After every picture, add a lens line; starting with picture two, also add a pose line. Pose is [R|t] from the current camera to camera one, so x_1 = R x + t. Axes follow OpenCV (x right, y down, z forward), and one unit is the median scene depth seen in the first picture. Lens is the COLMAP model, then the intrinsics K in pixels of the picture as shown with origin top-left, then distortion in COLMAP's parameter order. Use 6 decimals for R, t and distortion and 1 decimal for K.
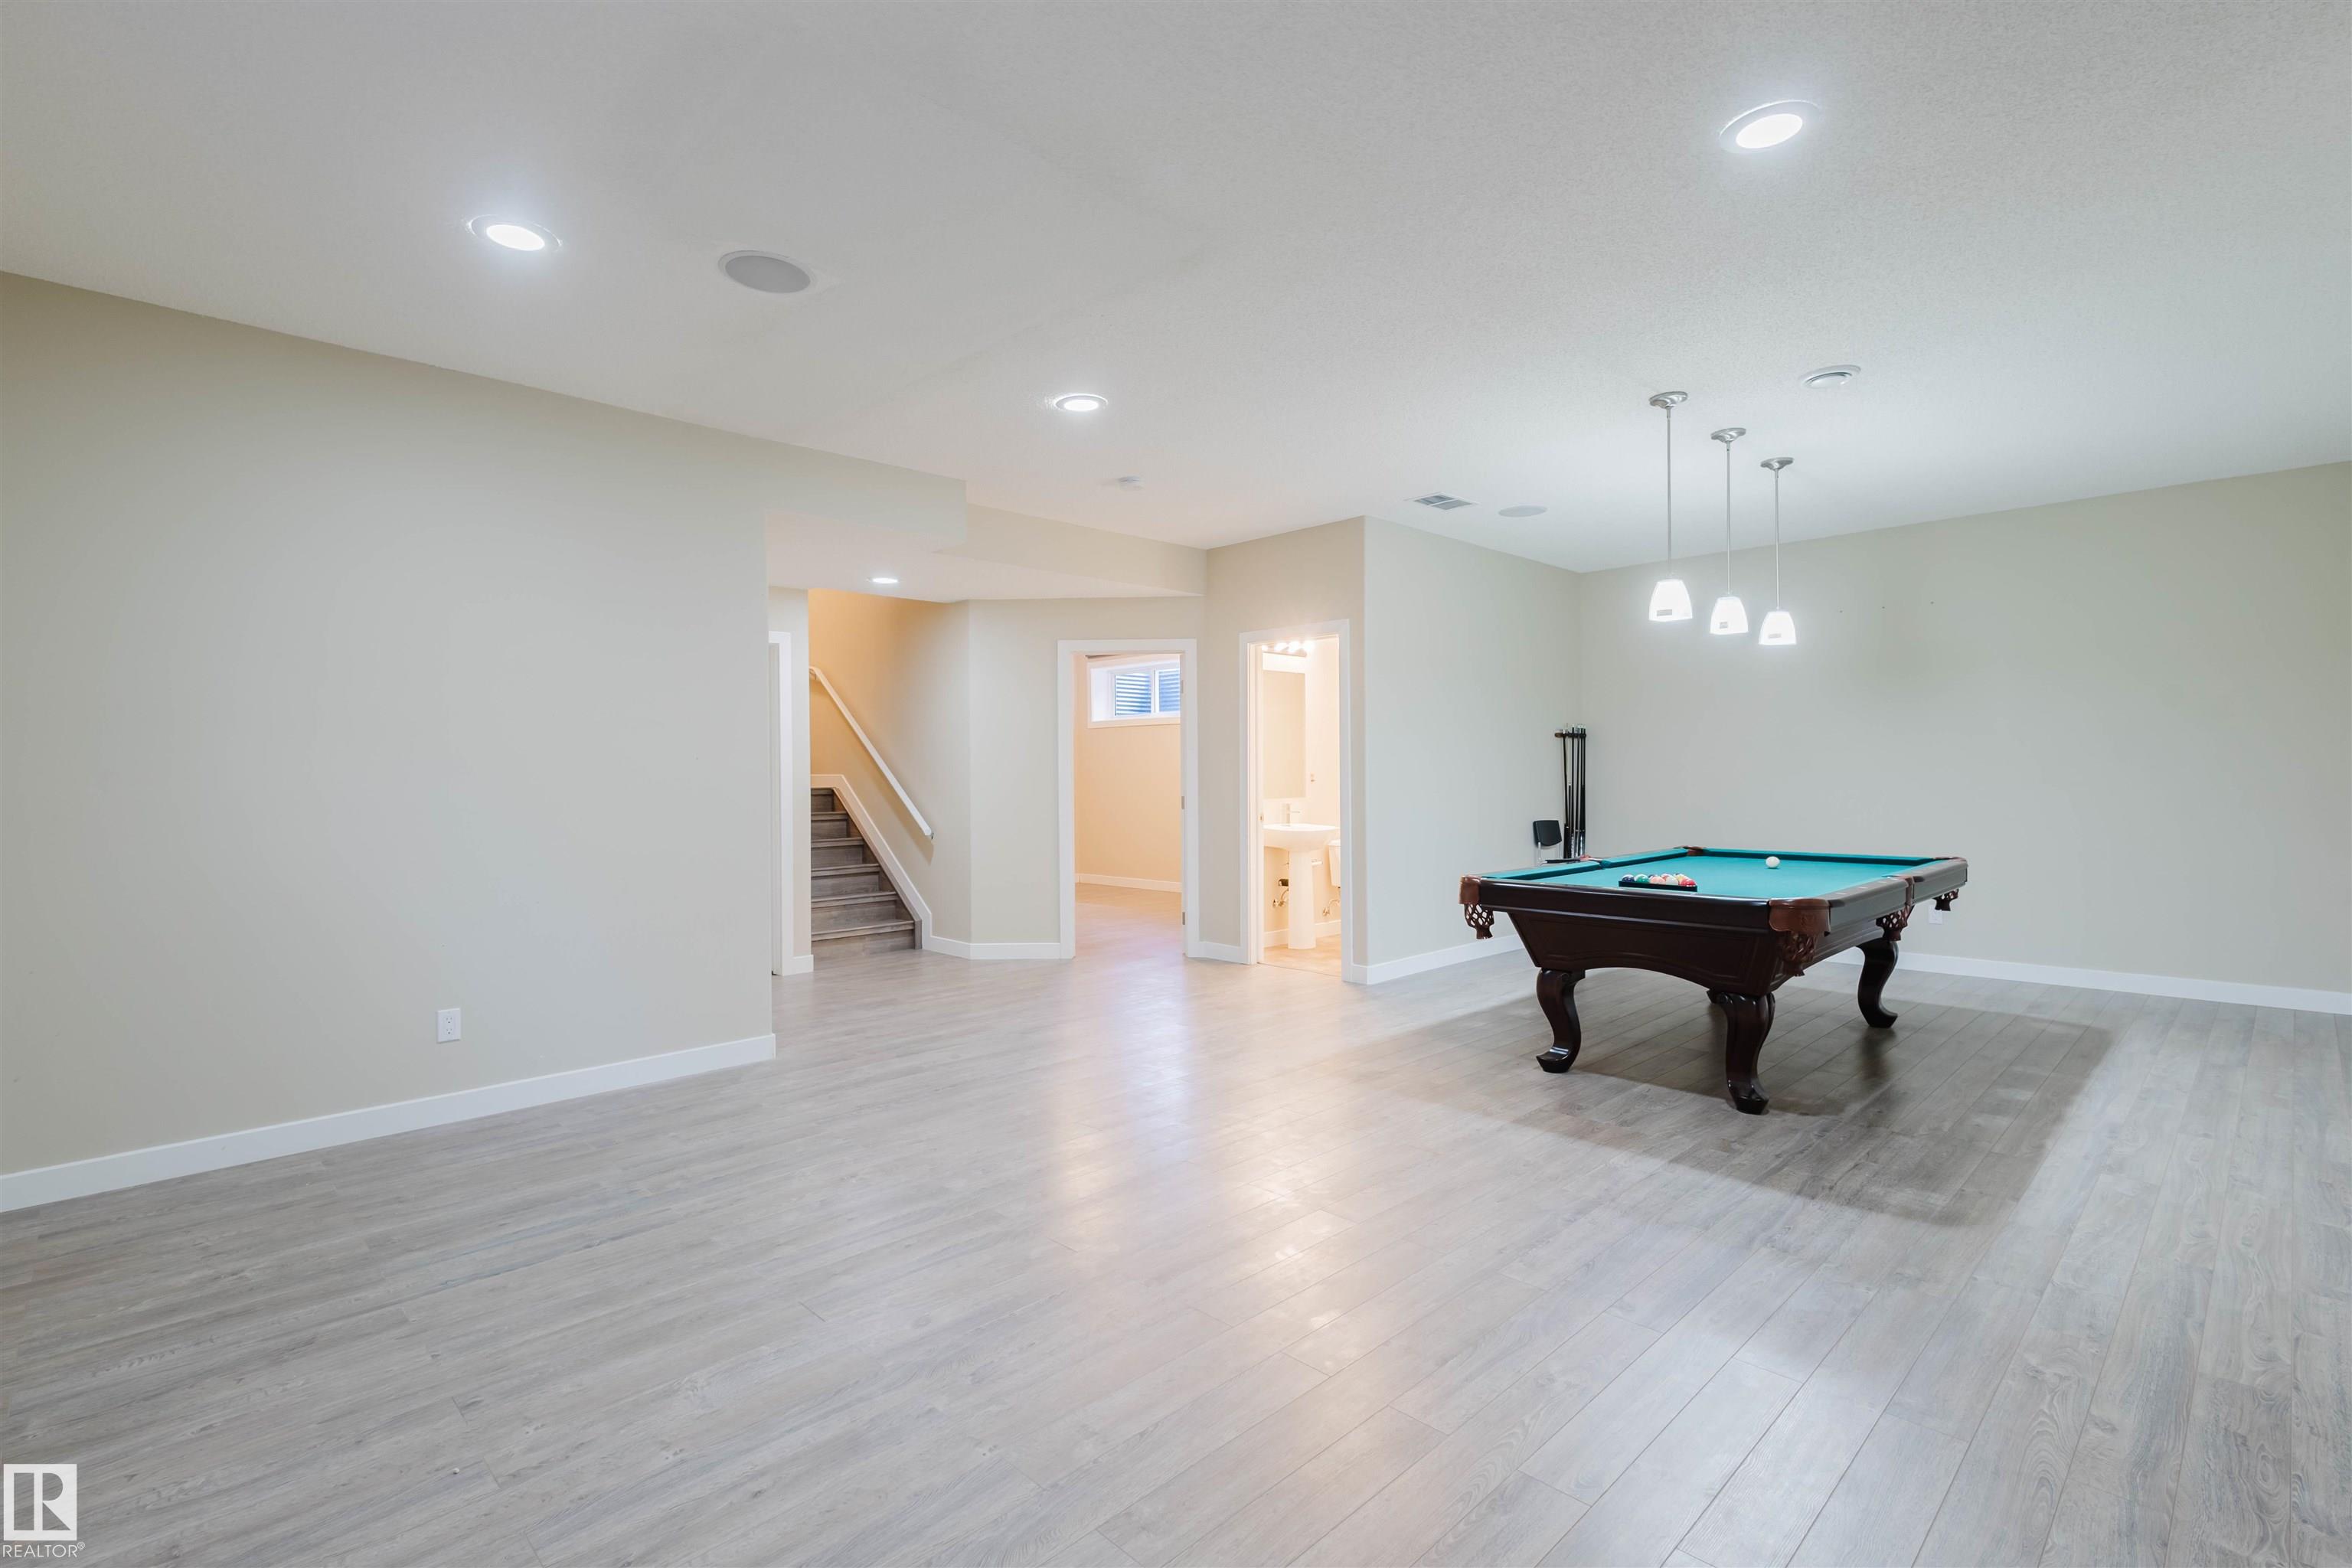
lens RADIAL K [[1083.9, 0, 1169.9], [0, 1083.9, 782.2], [0, 0, 1]] dist [0.016487, -0.004540]
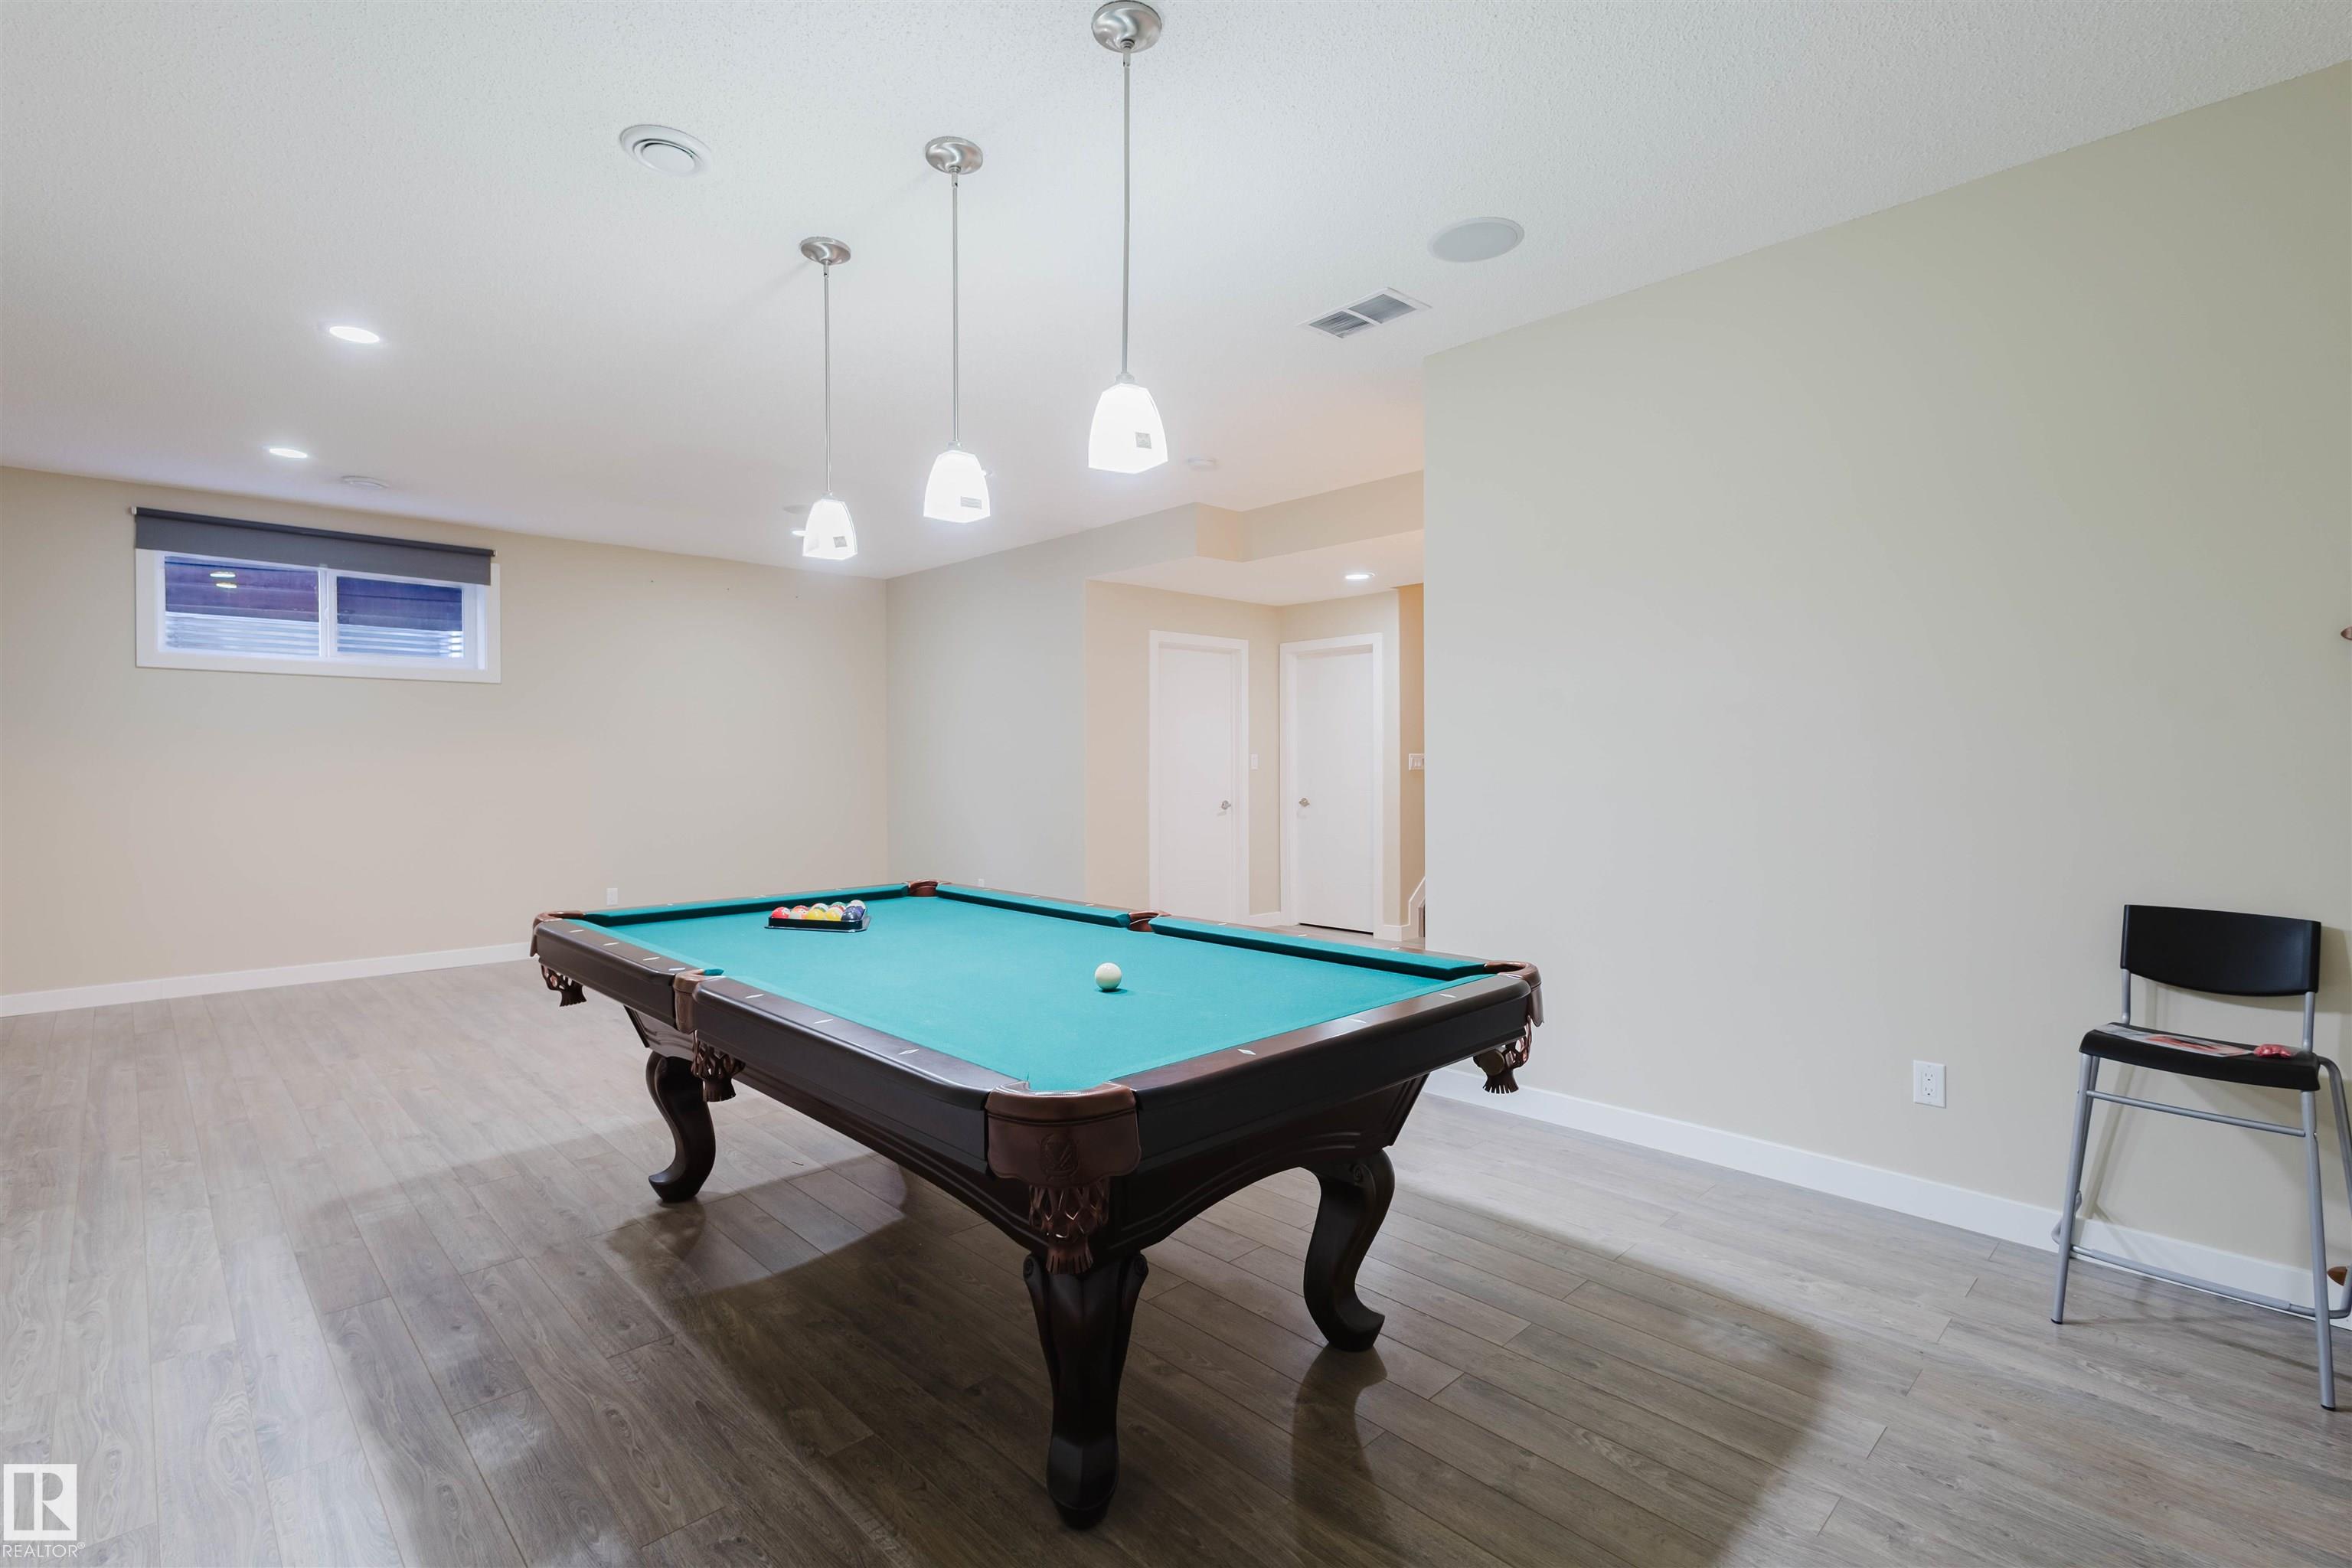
lens RADIAL K [[1083.9, 0, 1169.9], [0, 1083.9, 772.7], [0, 0, 1]] dist [0.016487, -0.004540]
pose [[-0.008429, 0.019109, -0.999782, 1.693437], [-0.002904, 0.999813, 0.019134, -0.027442], [0.999960, 0.003065, -0.008372, 1.760825]]
